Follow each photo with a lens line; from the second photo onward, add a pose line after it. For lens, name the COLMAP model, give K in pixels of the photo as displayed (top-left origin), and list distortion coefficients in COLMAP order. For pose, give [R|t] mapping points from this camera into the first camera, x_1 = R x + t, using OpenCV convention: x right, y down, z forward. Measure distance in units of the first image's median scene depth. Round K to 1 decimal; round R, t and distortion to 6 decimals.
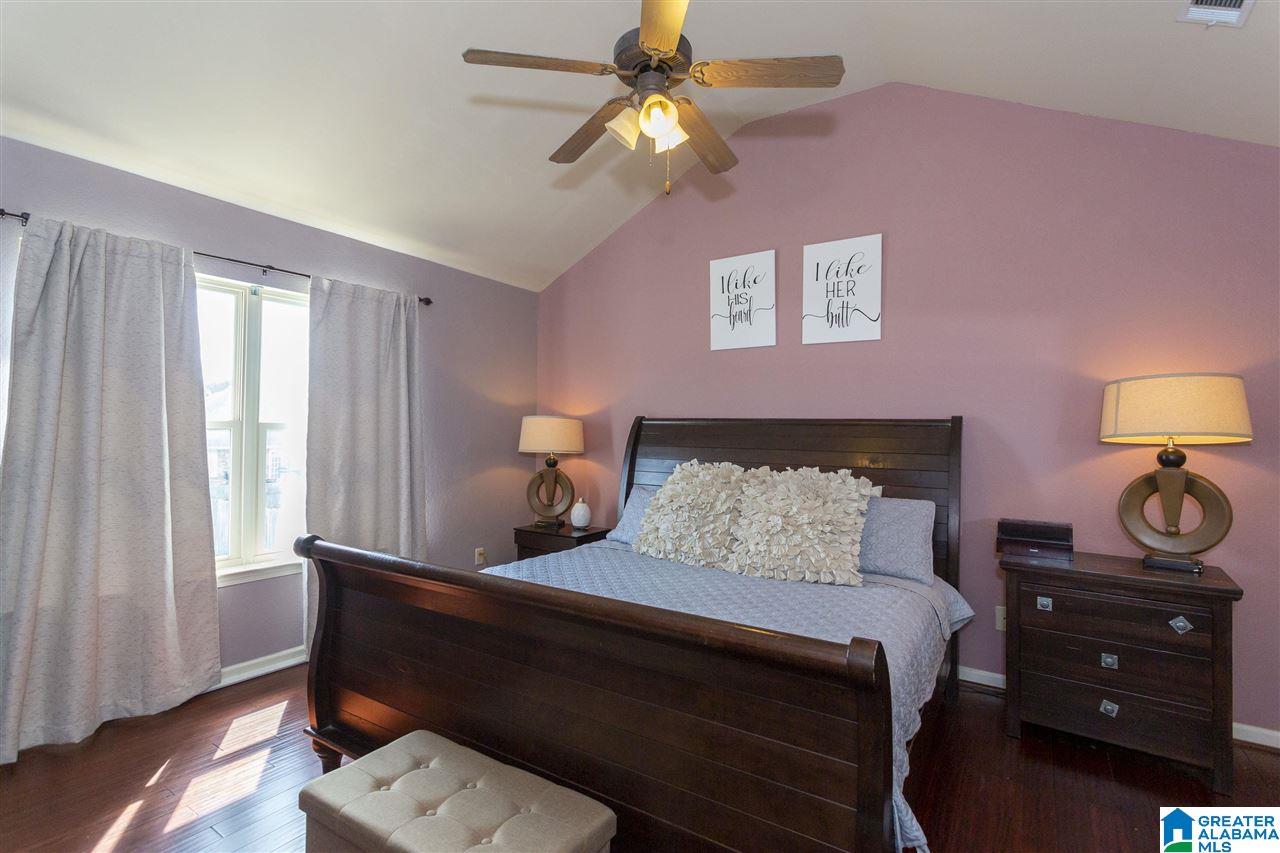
lens RADIAL K [[616.9, 0, 647.8], [0, 616.9, 423.3], [0, 0, 1]] dist [0.001512, -0.000346]
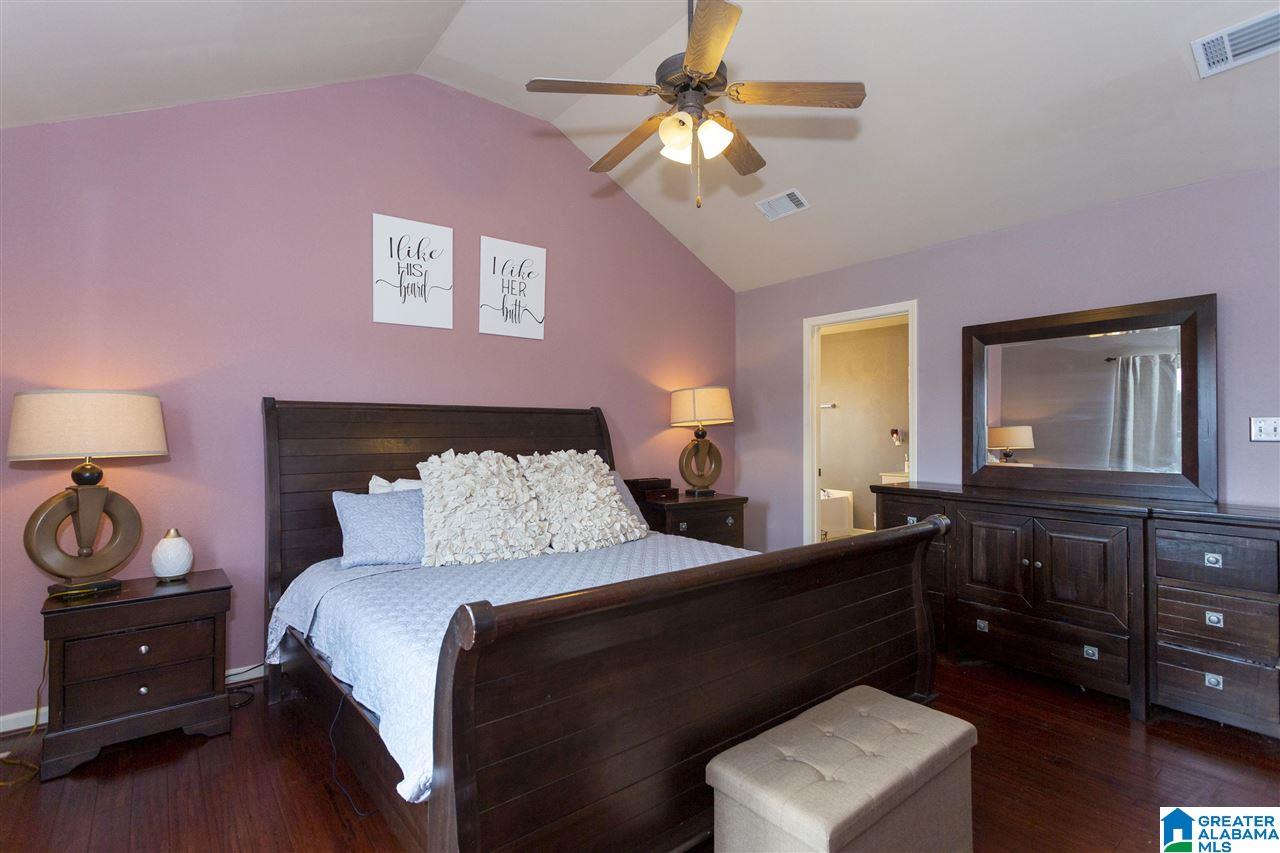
lens RADIAL K [[616.9, 0, 648.7], [0, 616.9, 423.7], [0, 0, 1]] dist [0.001512, -0.000346]
pose [[0.308591, 0.001111, 0.951194, -0.622086], [-0.000721, 0.999999, -0.000934, 0.021001], [-0.951195, -0.000397, 0.308591, 0.427716]]
